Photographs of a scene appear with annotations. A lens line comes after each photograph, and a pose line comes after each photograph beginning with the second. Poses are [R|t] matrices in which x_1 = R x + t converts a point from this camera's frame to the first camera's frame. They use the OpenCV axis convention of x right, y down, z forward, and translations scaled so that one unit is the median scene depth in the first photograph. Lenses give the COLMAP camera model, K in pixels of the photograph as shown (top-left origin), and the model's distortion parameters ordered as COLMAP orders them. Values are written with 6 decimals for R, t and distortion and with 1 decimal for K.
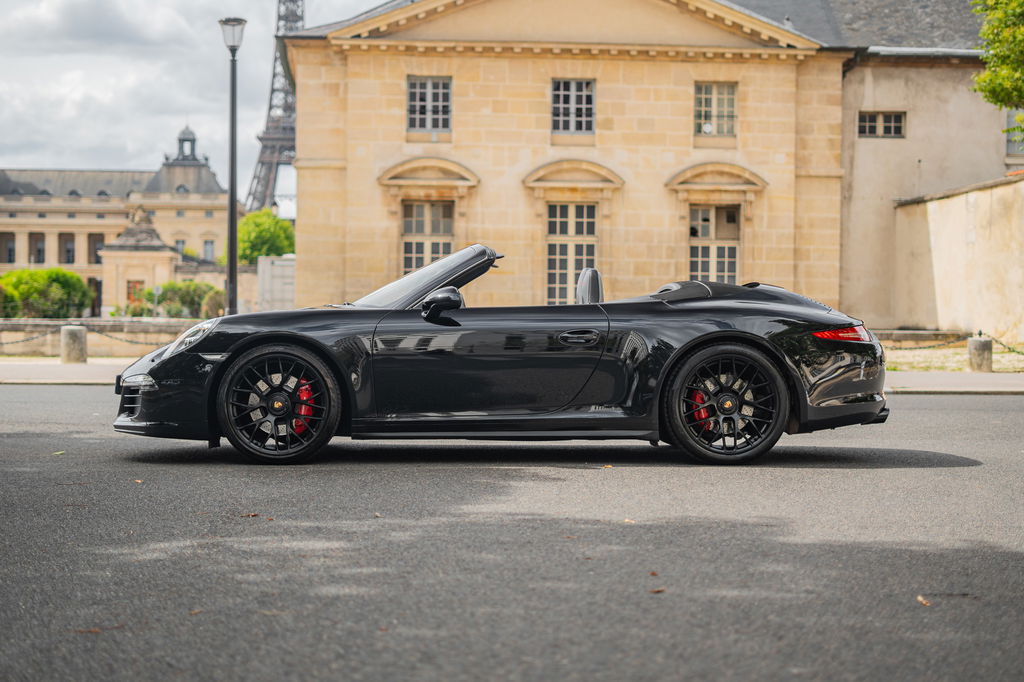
lens RADIAL K [[1679.8, 0, 512.0], [0, 1679.8, 341.0], [0, 0, 1]] dist [-0.017182, -0.049343]
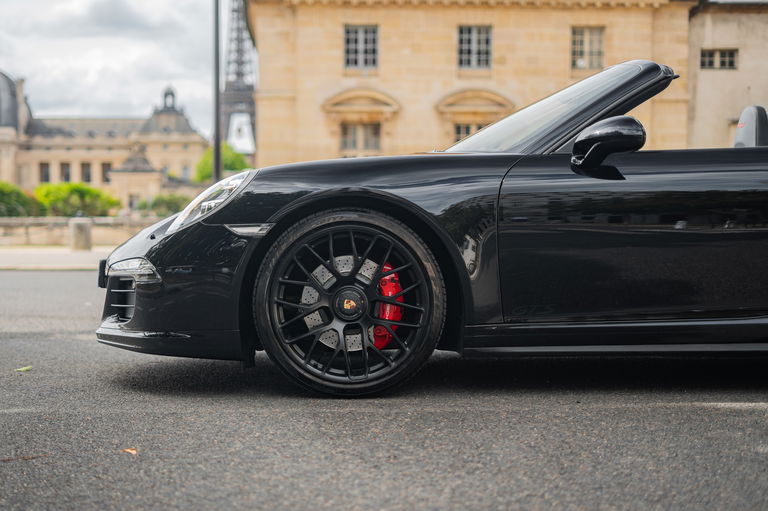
lens RADIAL K [[1171.2, 0, 323.9], [0, 1171.2, 256.4], [0, 0, 1]] dist [-0.028852, -0.047152]
pose [[0.998137, -0.006212, -0.060698, -0.024219], [0.007232, 0.999836, 0.016592, 0.002459], [0.060585, -0.017000, 0.998018, 0.110875]]
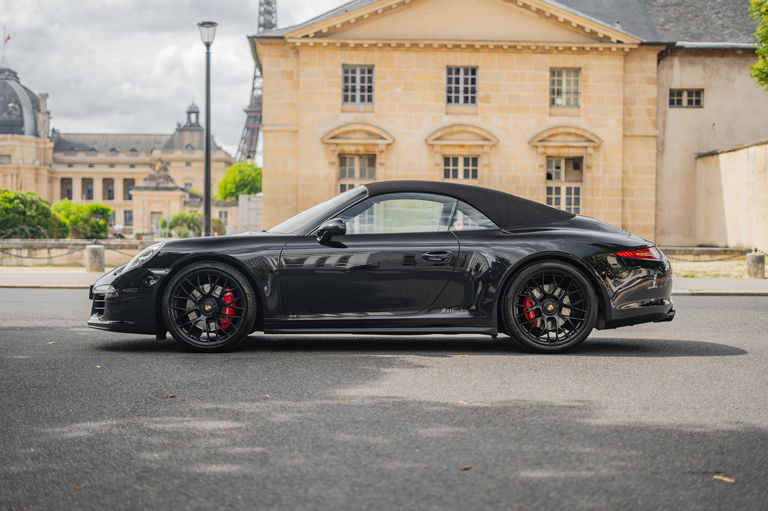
lens RADIAL K [[1193.0, 0, 384.0], [0, 1193.0, 255.5], [0, 0, 1]] dist [-0.019893, -0.058983]
pose [[0.999404, -0.000238, -0.034508, 0.006163], [0.000274, 0.999999, 0.001032, -0.000811], [0.034508, -0.001041, 0.999404, 0.013599]]
